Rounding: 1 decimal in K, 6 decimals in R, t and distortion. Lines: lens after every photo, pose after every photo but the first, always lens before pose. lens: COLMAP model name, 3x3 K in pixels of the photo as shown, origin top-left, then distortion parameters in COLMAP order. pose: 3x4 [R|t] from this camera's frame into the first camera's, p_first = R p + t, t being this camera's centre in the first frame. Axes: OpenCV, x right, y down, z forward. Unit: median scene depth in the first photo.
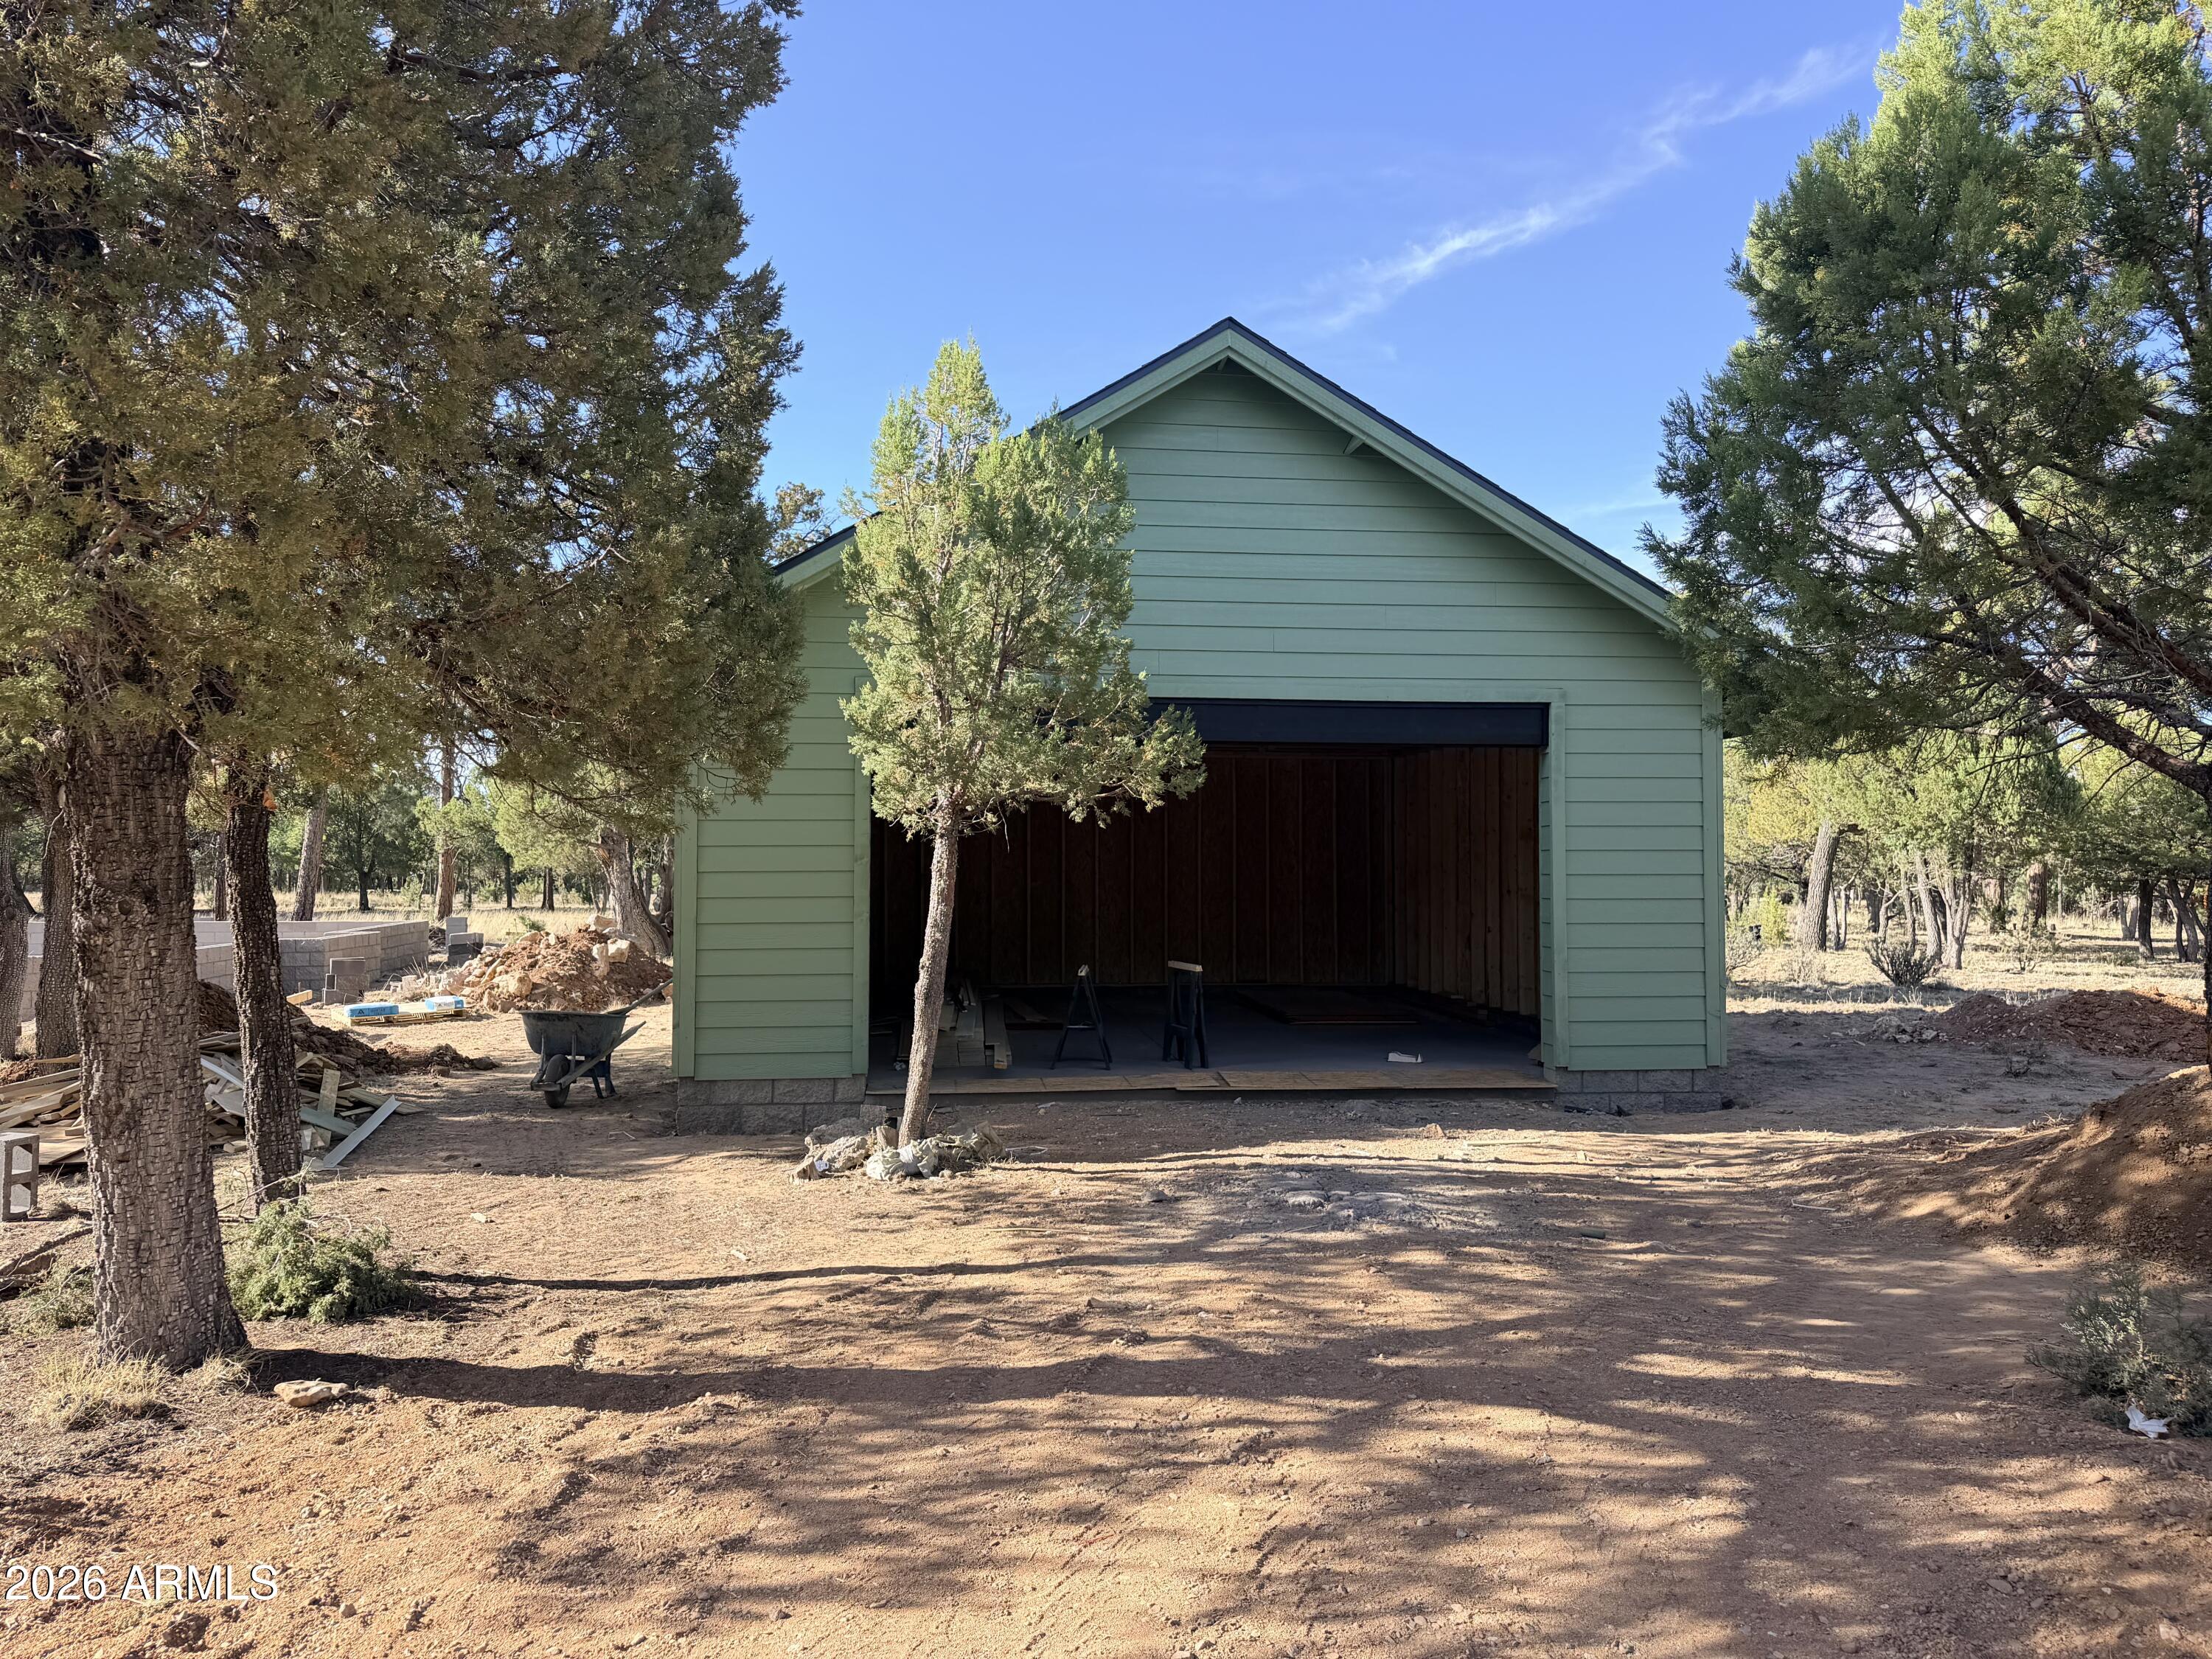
lens RADIAL K [[1565.1, 0, 1106.0], [0, 1565.1, 829.5], [0, 0, 1]] dist [0.108868, -0.194855]
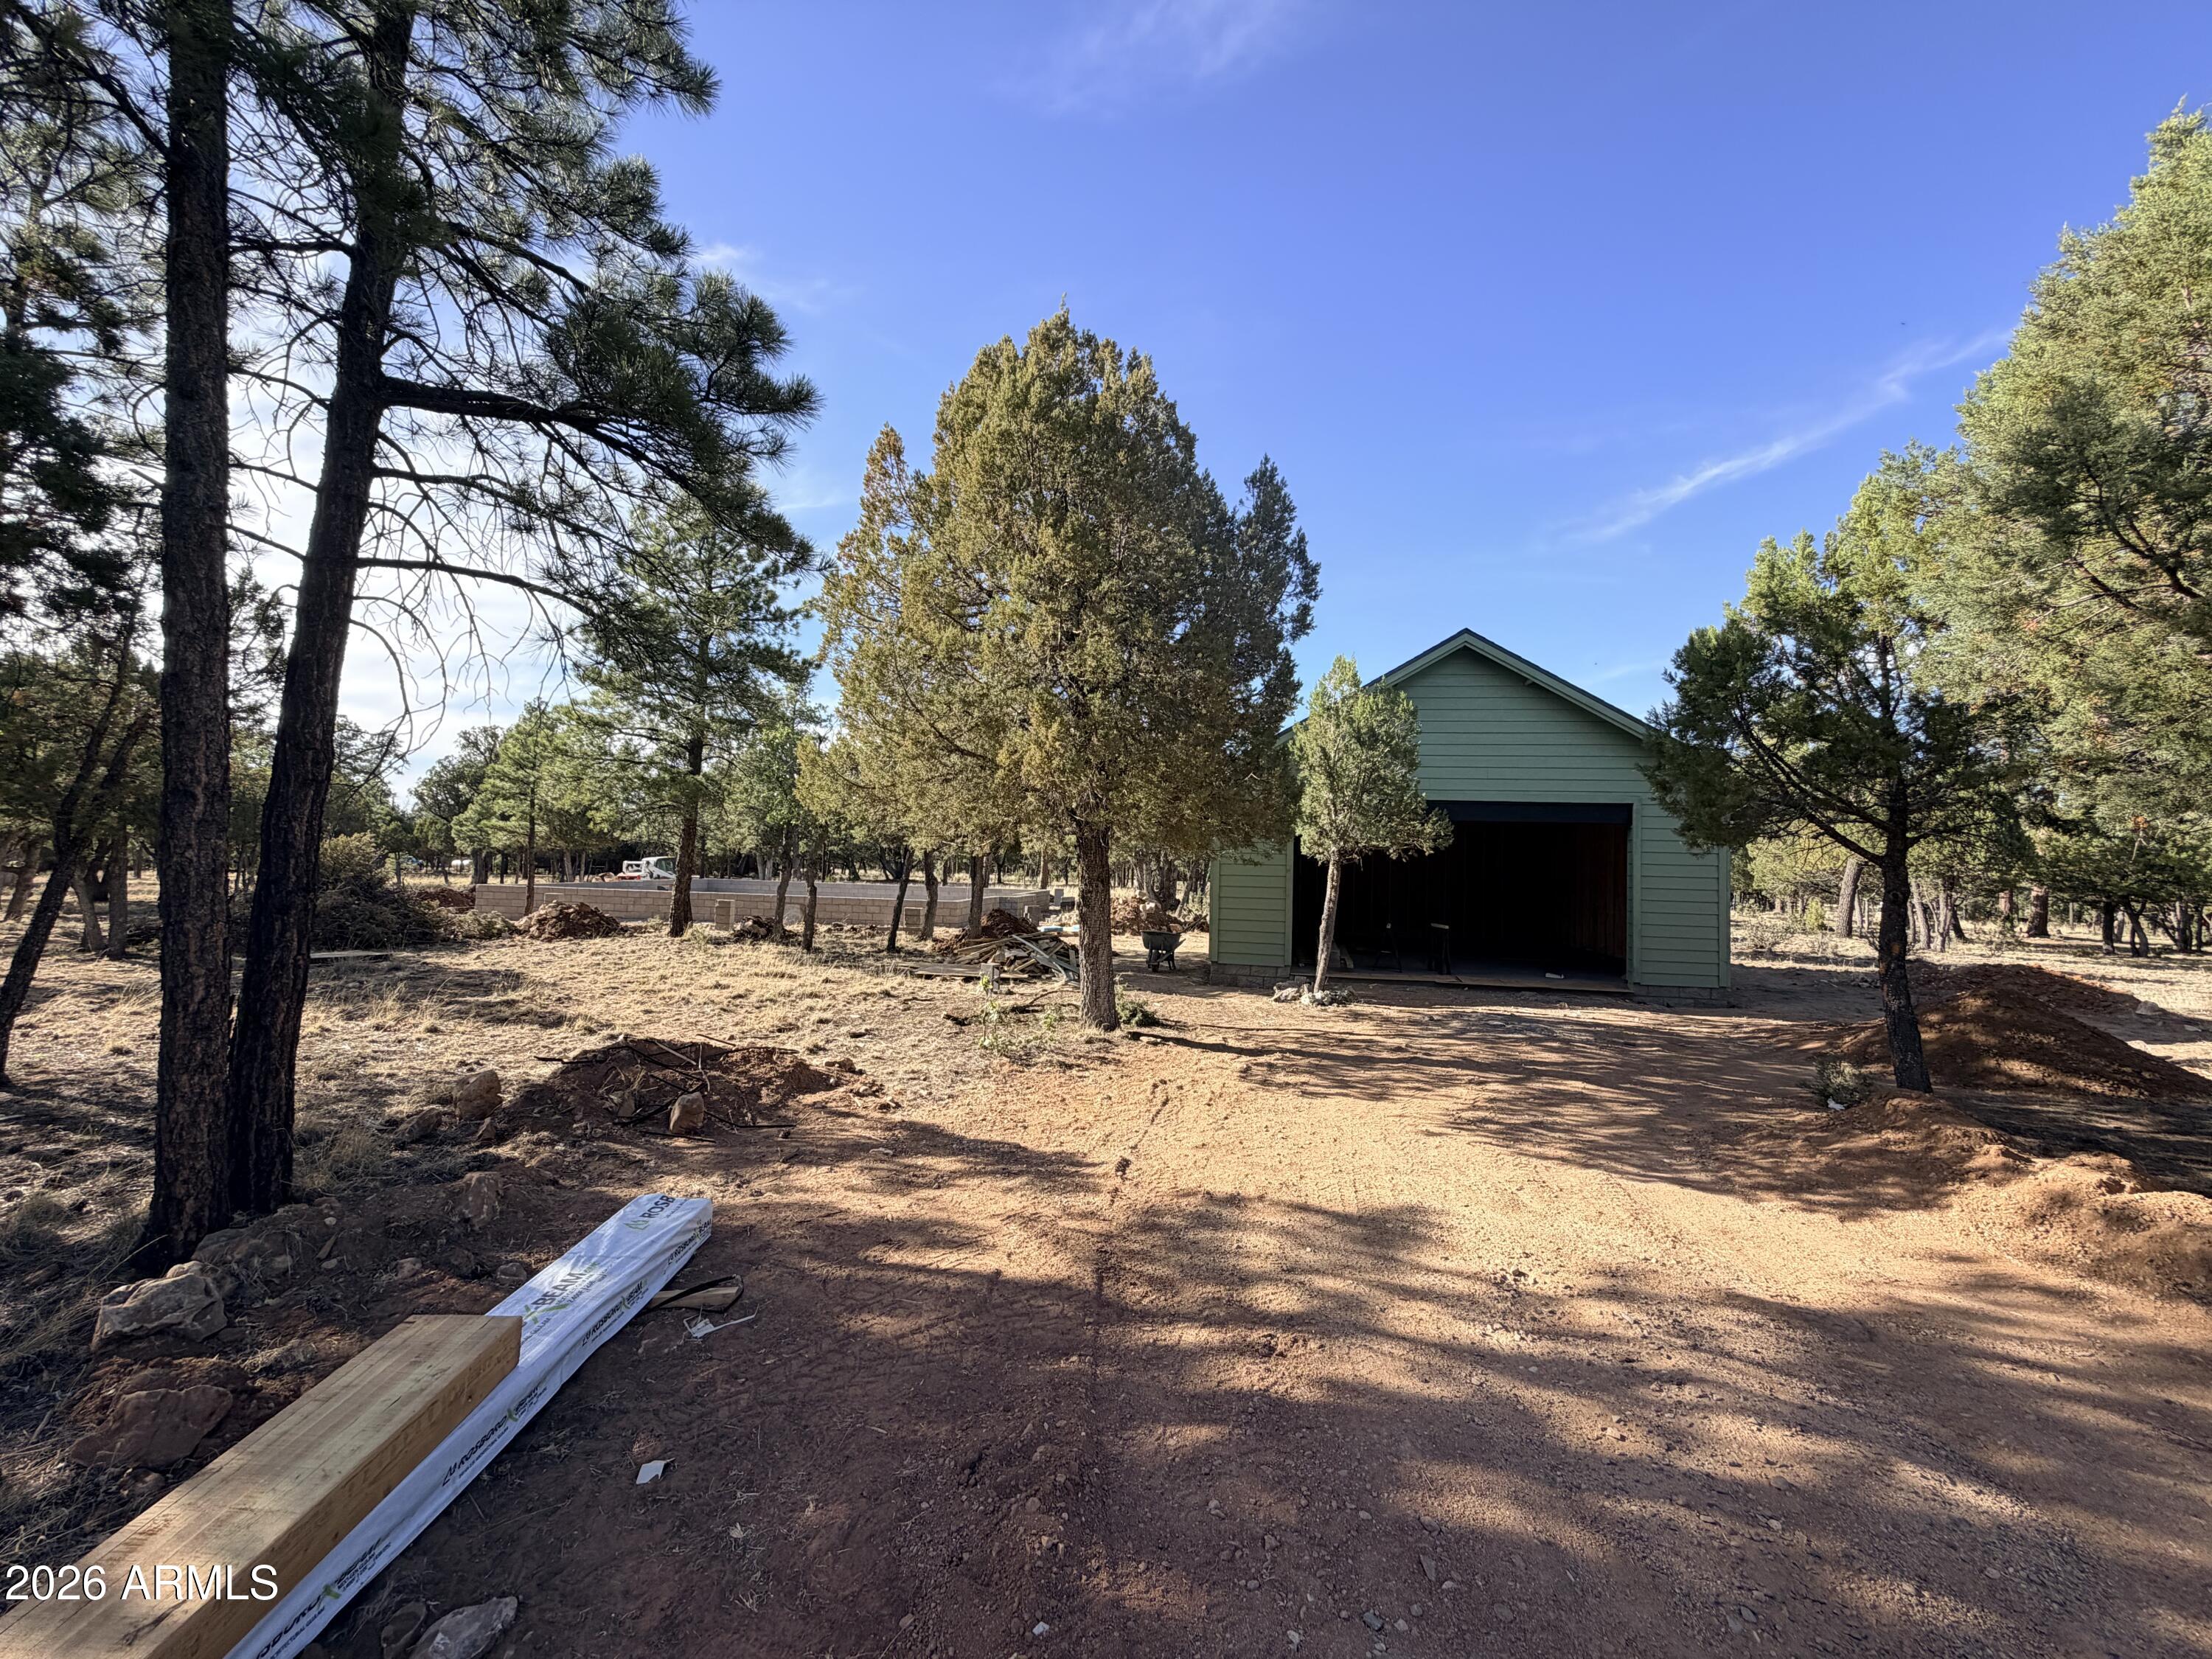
lens RADIAL K [[883.3, 0, 1081.8], [0, 883.3, 830.8], [0, 0, 1]] dist [0.000106, 0.000022]
pose [[0.949690, 0.012755, -0.312933, -0.041451], [-0.018430, 0.999715, -0.015184, -0.015647], [0.312650, 0.020188, 0.949654, -0.330448]]
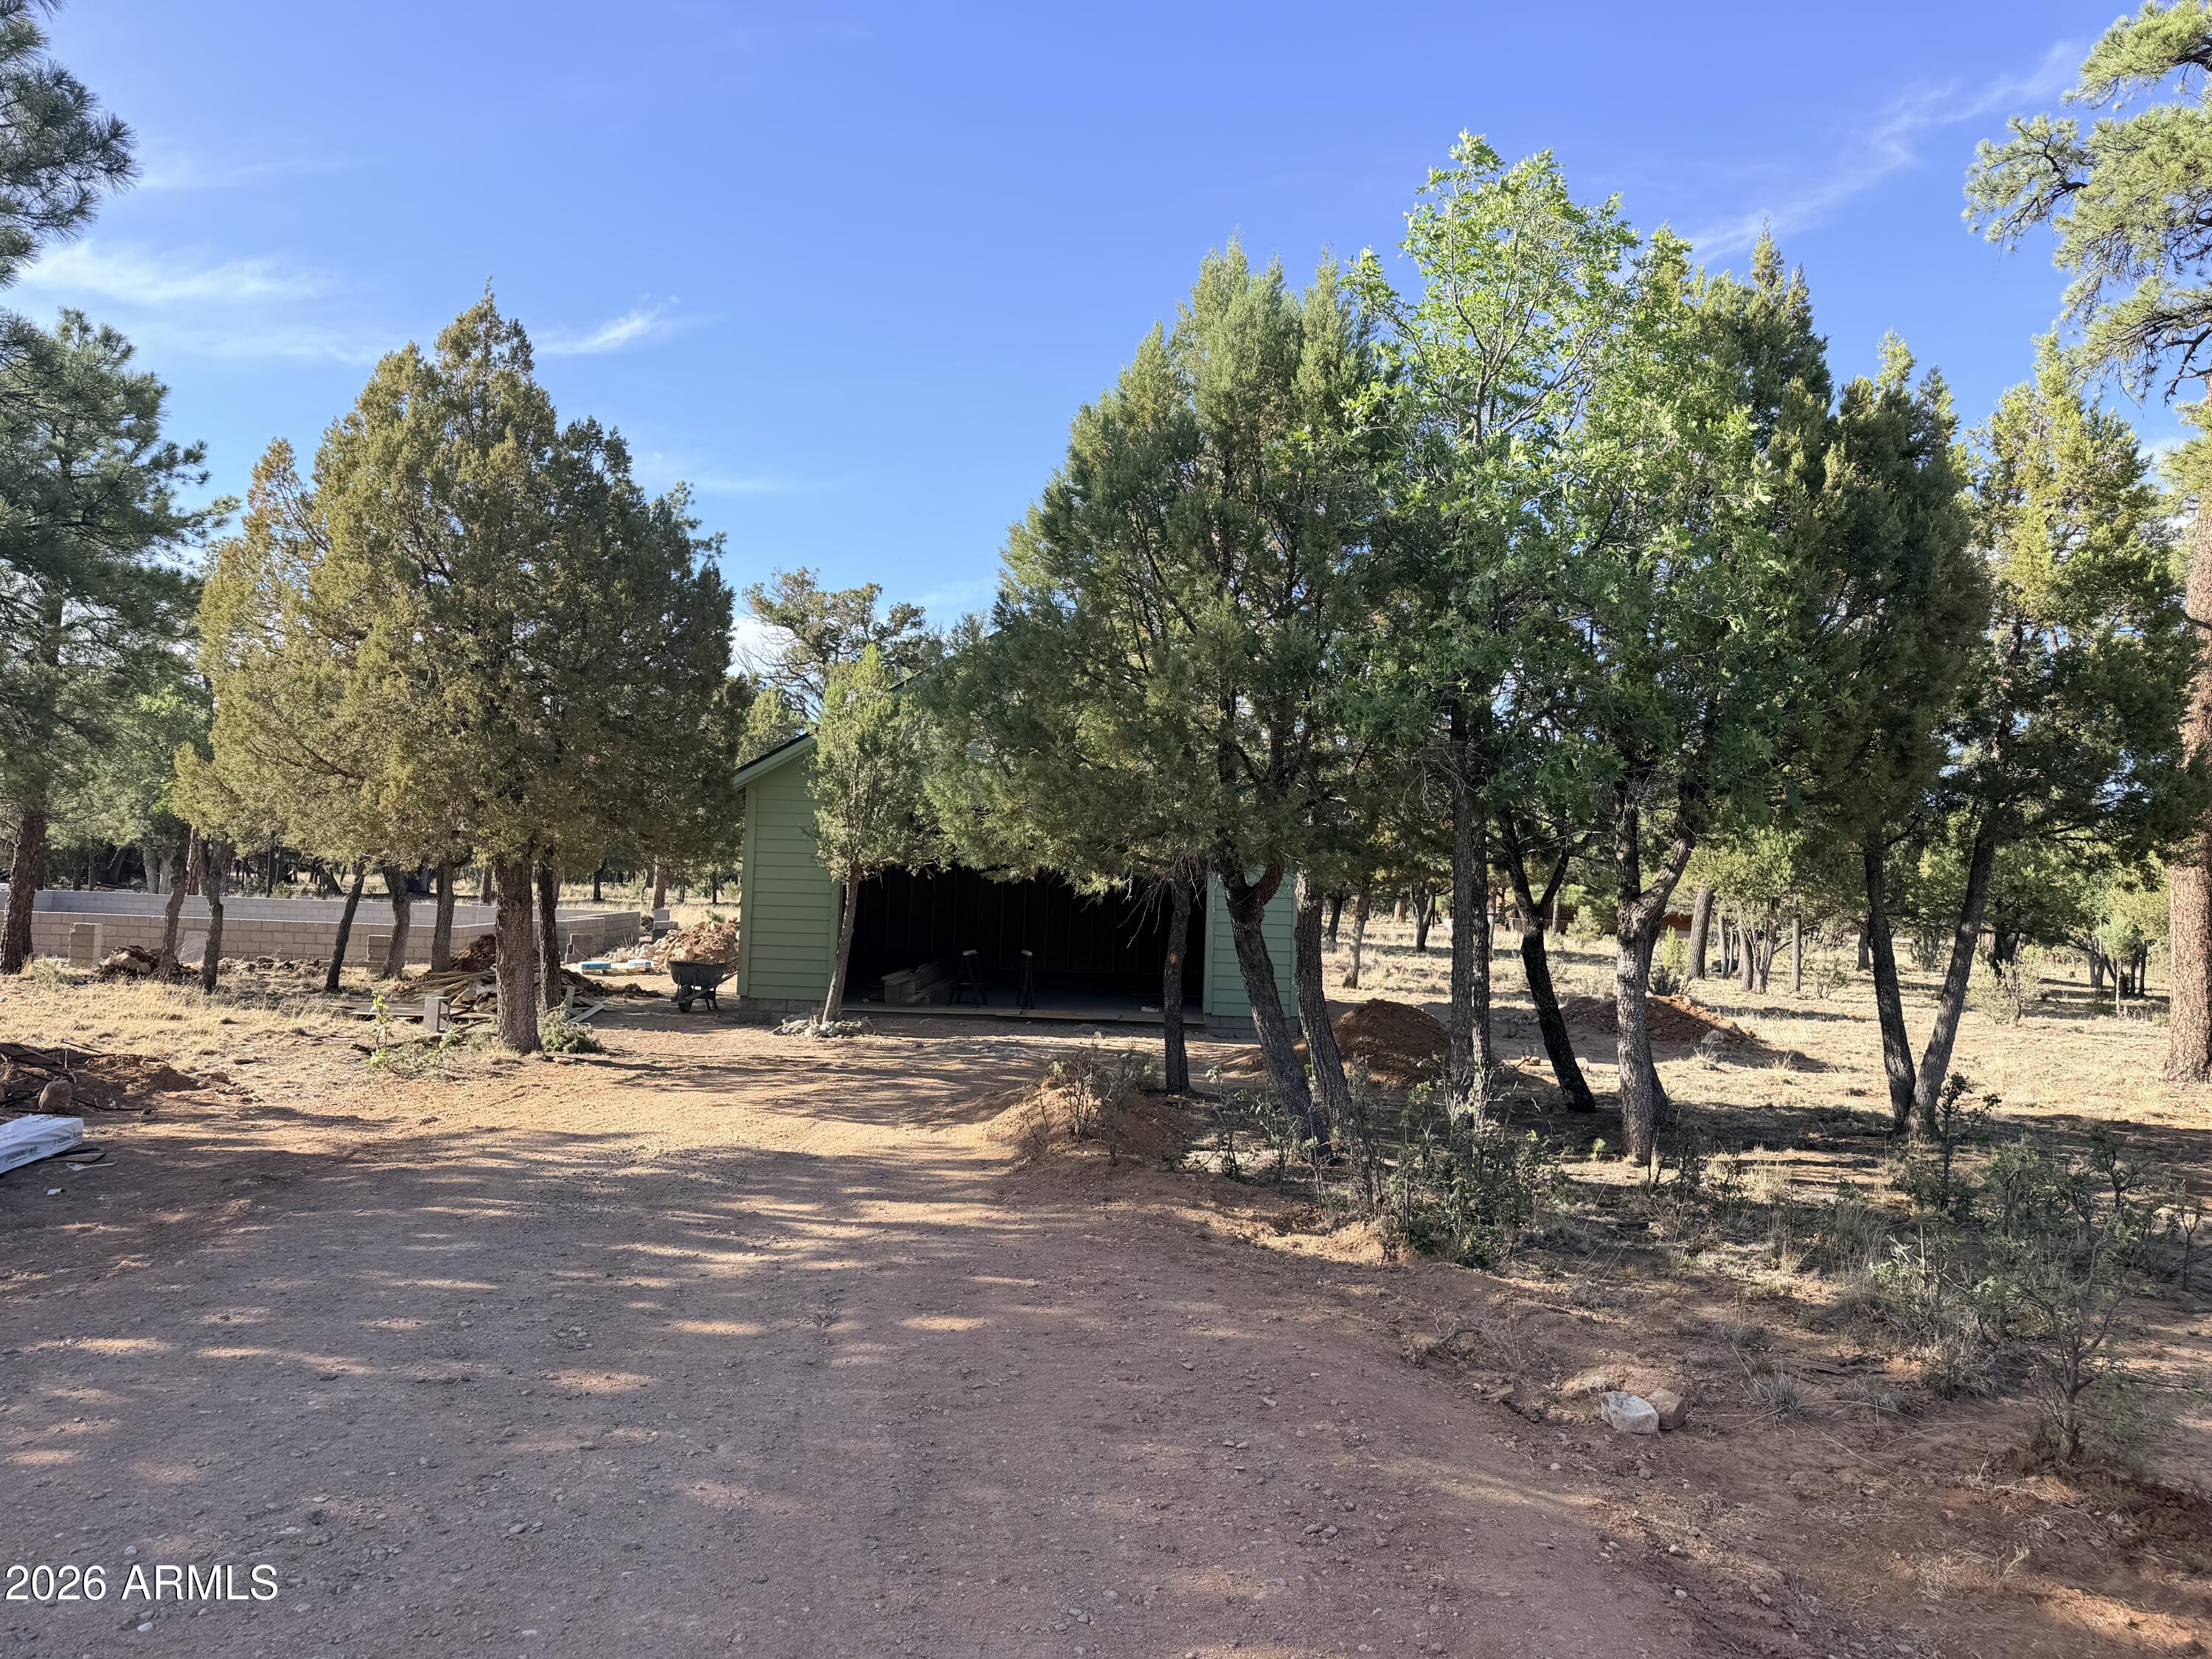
lens RADIAL K [[1565.1, 0, 1106.0], [0, 1565.1, 829.5], [0, 0, 1]] dist [0.108868, -0.194855]
pose [[0.991299, 0.032381, -0.127585, 0.431770], [-0.033492, 0.999417, -0.006571, -0.052692], [0.127298, 0.010787, 0.991806, -0.901786]]
